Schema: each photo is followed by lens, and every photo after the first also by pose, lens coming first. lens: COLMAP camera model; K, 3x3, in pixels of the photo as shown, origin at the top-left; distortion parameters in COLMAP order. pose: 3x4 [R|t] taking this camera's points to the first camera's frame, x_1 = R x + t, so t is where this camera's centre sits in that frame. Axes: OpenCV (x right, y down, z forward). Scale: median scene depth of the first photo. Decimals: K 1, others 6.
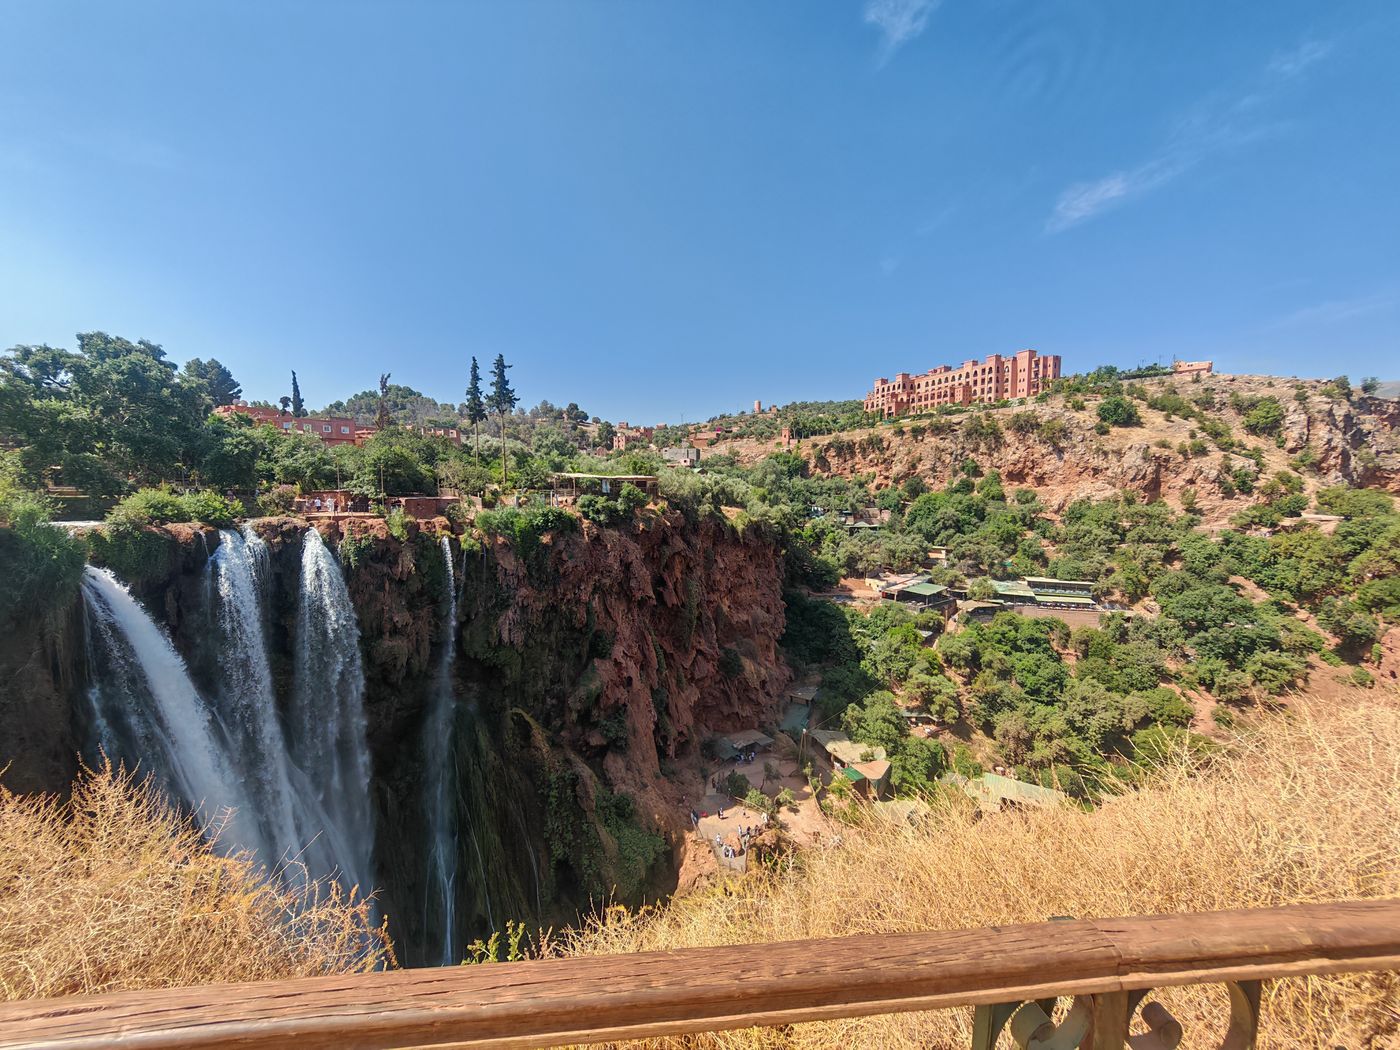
lens RADIAL K [[517.0, 0, 699.9], [0, 517.0, 533.9], [0, 0, 1]] dist [-0.005904, 0.000105]
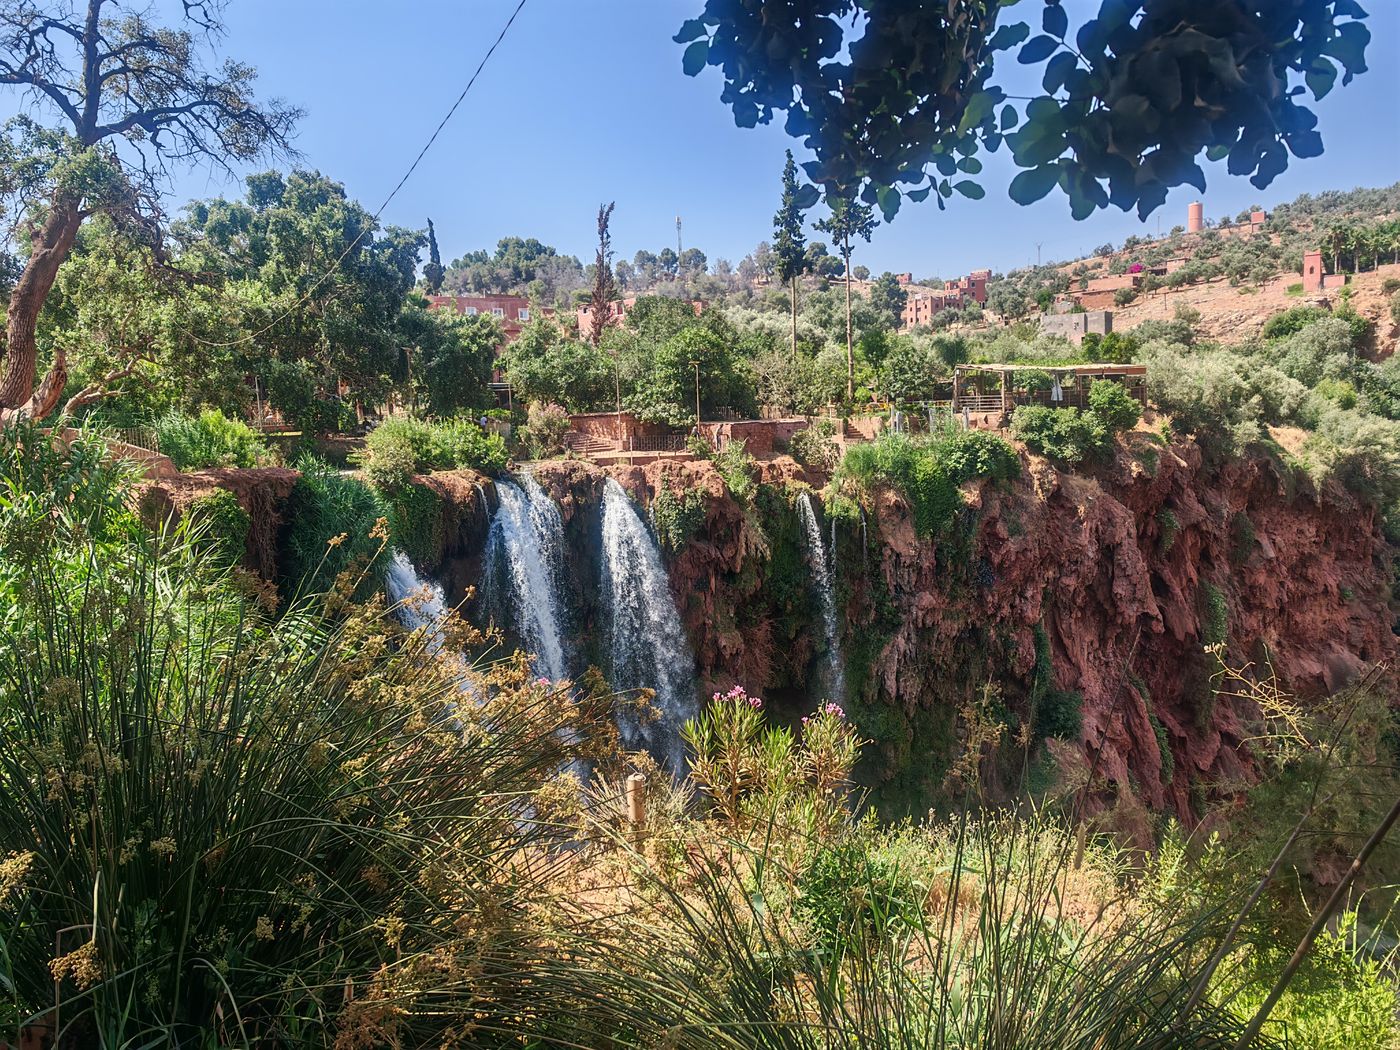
lens RADIAL K [[1000.1, 0, 699.5], [0, 1000.1, 521.1], [0, 0, 1]] dist [0.038663, -0.054619]
pose [[0.950136, -0.003327, -0.311818, -0.226226], [0.011116, 0.999669, 0.023206, 0.008100], [0.311637, -0.025515, 0.949859, -0.010238]]
